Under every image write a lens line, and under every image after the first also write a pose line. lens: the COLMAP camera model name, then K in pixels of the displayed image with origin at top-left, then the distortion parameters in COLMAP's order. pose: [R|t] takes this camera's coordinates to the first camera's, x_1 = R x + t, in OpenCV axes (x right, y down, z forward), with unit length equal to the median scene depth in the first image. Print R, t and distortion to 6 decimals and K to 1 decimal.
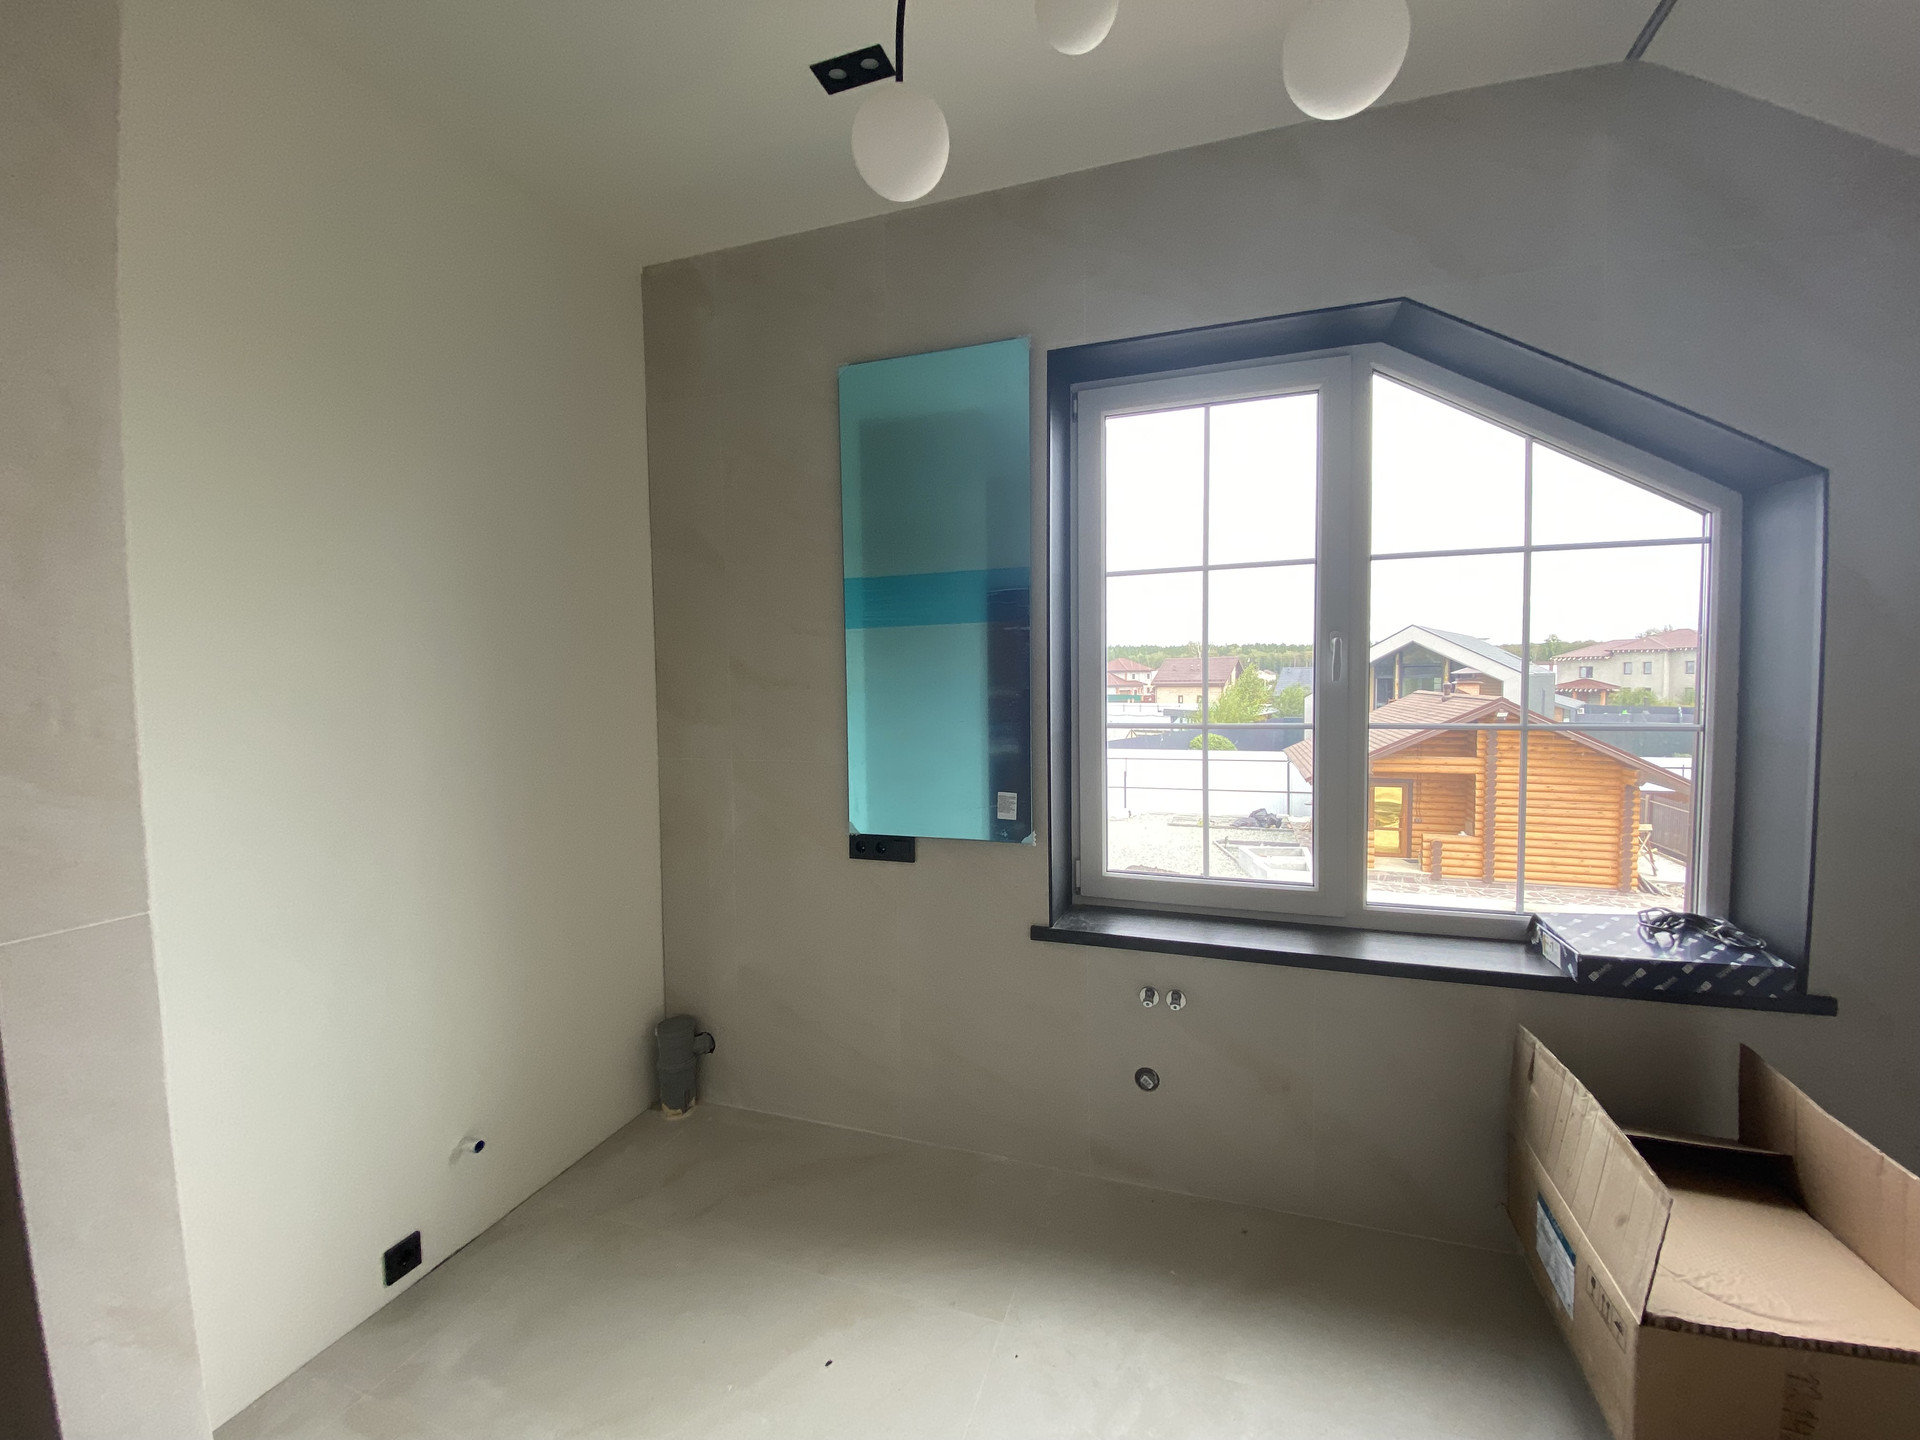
lens RADIAL K [[786.3, 0, 960.0], [0, 786.3, 720.0], [0, 0, 1]] dist [0.032149, -0.025409]
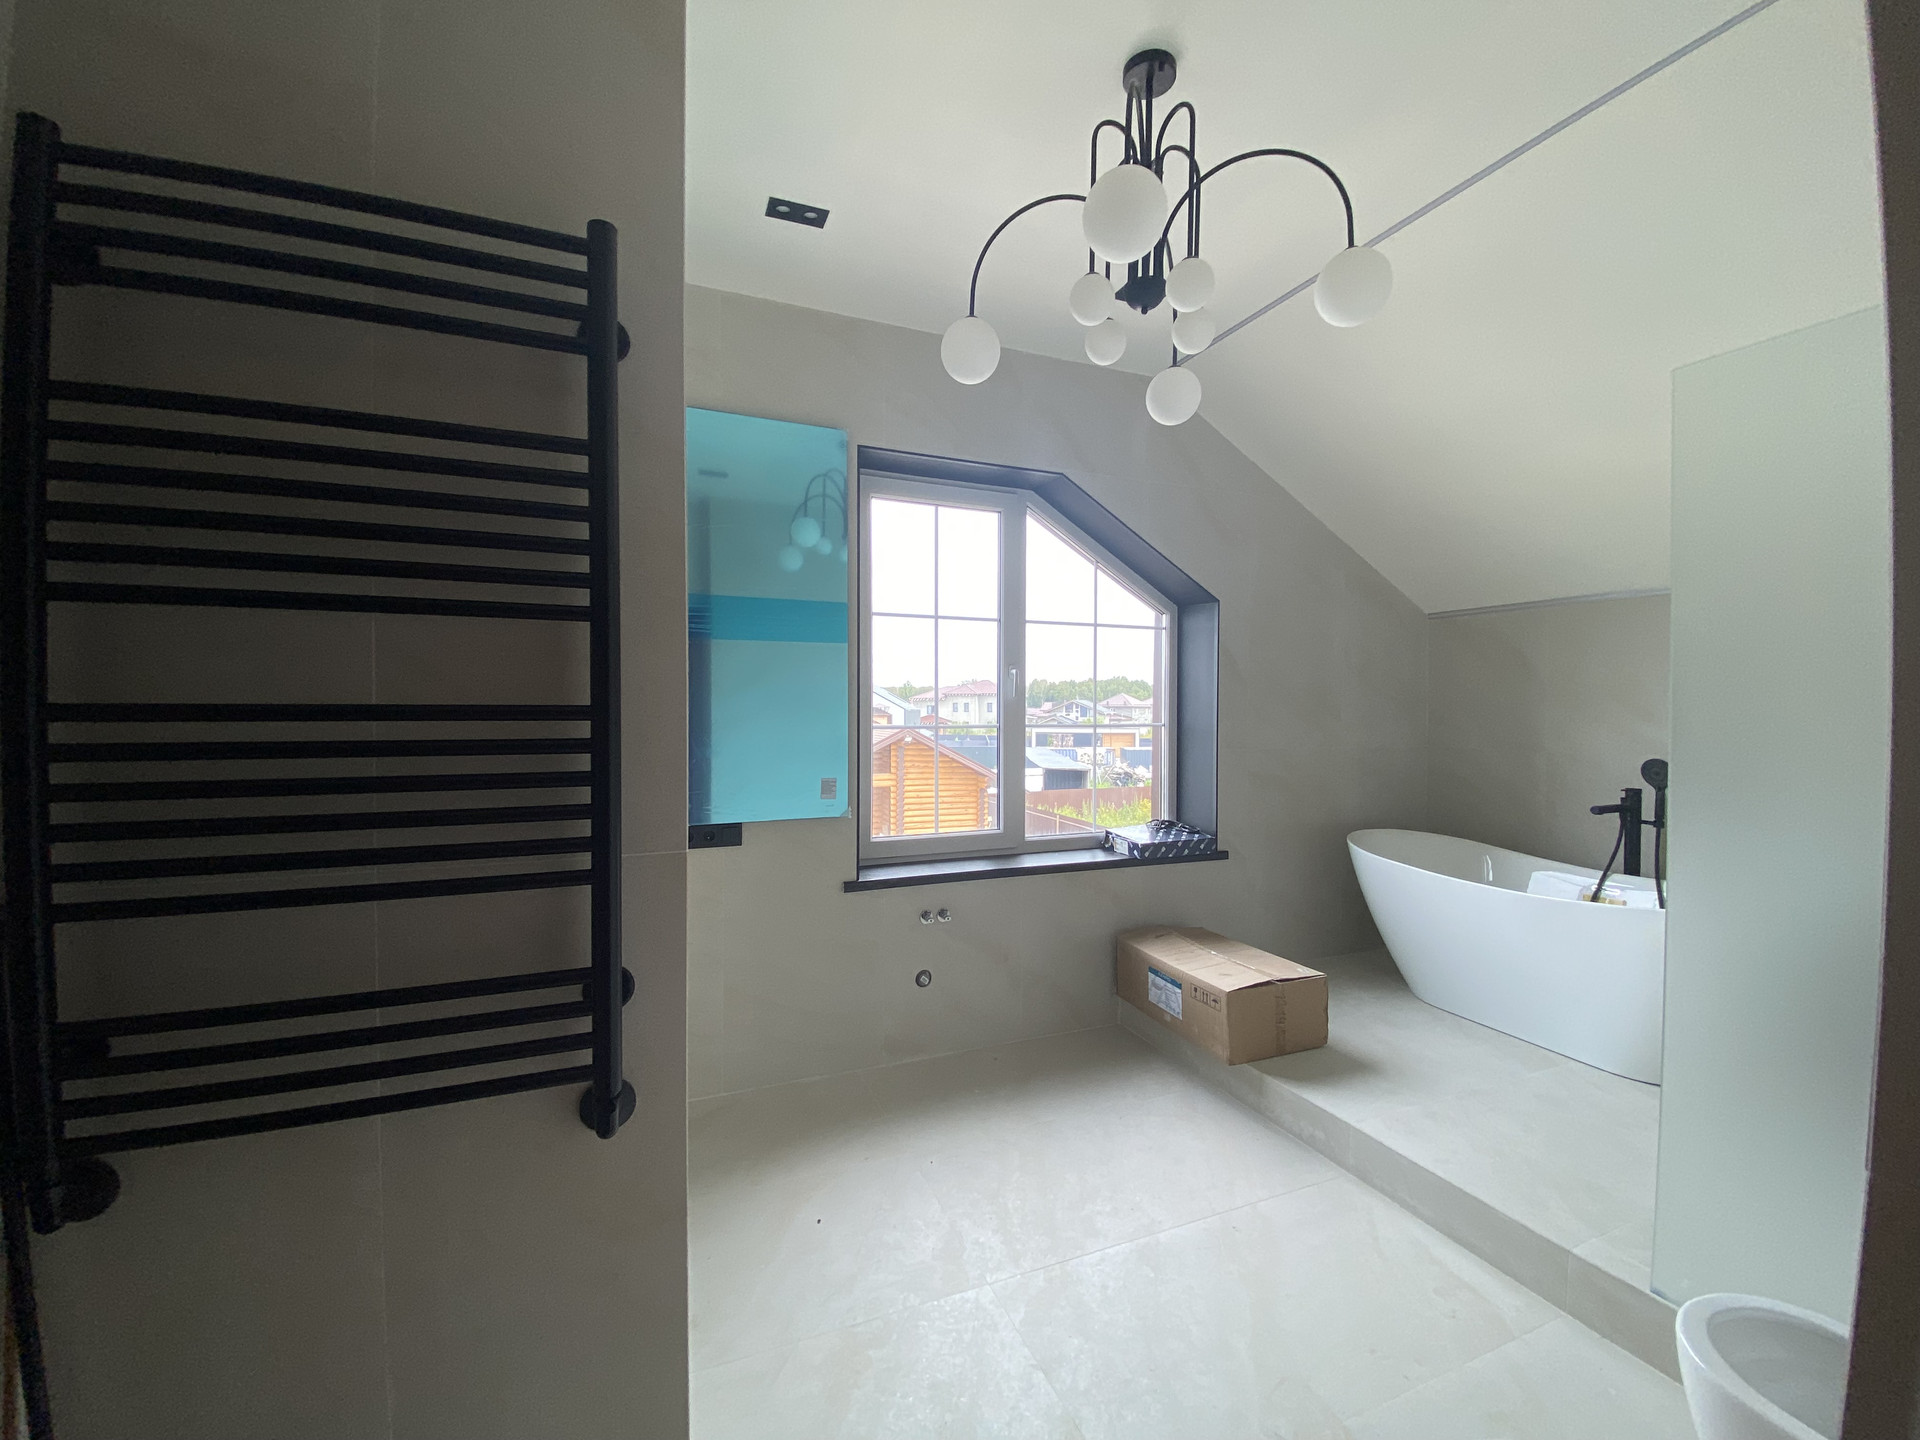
lens RADIAL K [[767.1, 0, 989.2], [0, 767.1, 715.4], [0, 0, 1]] dist [0.031844, -0.022821]
pose [[0.733192, 0.012652, 0.679903, -0.580595], [0.018813, 0.999067, -0.038878, 0.044019], [-0.679761, 0.041296, 0.732270, -0.082613]]
